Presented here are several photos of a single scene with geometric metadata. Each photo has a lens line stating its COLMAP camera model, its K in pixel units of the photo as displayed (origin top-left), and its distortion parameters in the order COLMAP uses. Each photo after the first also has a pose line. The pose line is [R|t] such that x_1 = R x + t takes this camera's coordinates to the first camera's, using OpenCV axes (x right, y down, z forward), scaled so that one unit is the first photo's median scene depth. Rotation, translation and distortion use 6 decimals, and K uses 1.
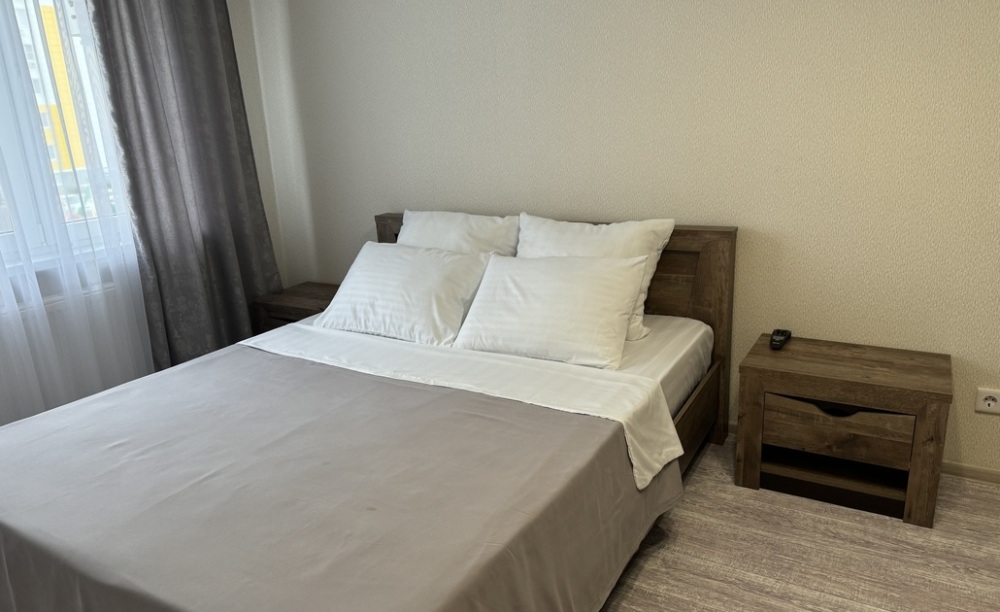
lens RADIAL K [[704.8, 0, 500.0], [0, 704.8, 306.0], [0, 0, 1]] dist [0.148497, -0.221957]
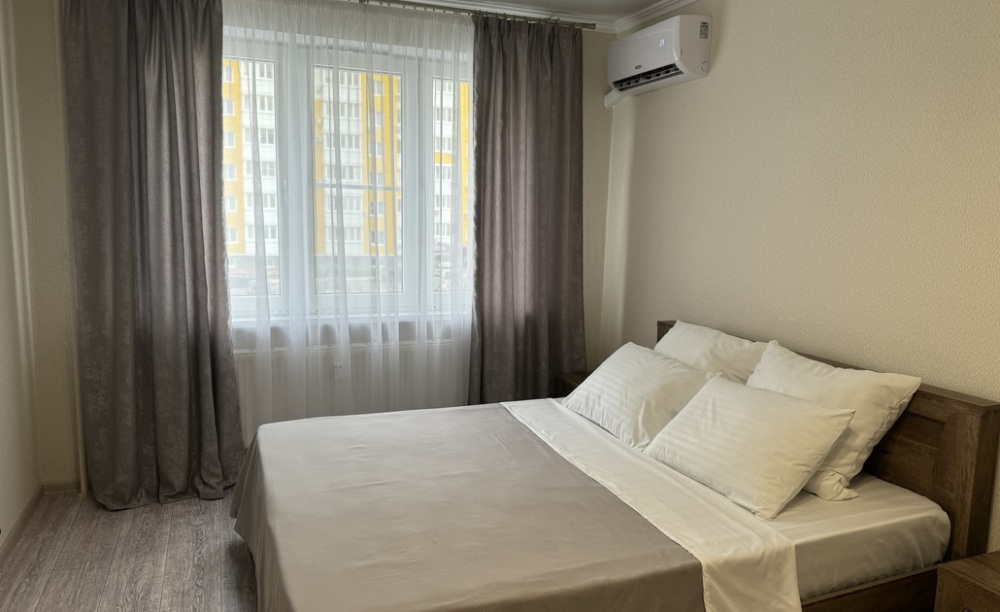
lens RADIAL K [[704.8, 0, 500.0], [0, 704.8, 306.0], [0, 0, 1]] dist [0.148497, -0.221957]
pose [[0.787186, 0.145186, -0.599382, 0.353591], [-0.221844, 0.973499, -0.055547, -0.045283], [0.575434, 0.176695, 0.798533, -0.009245]]
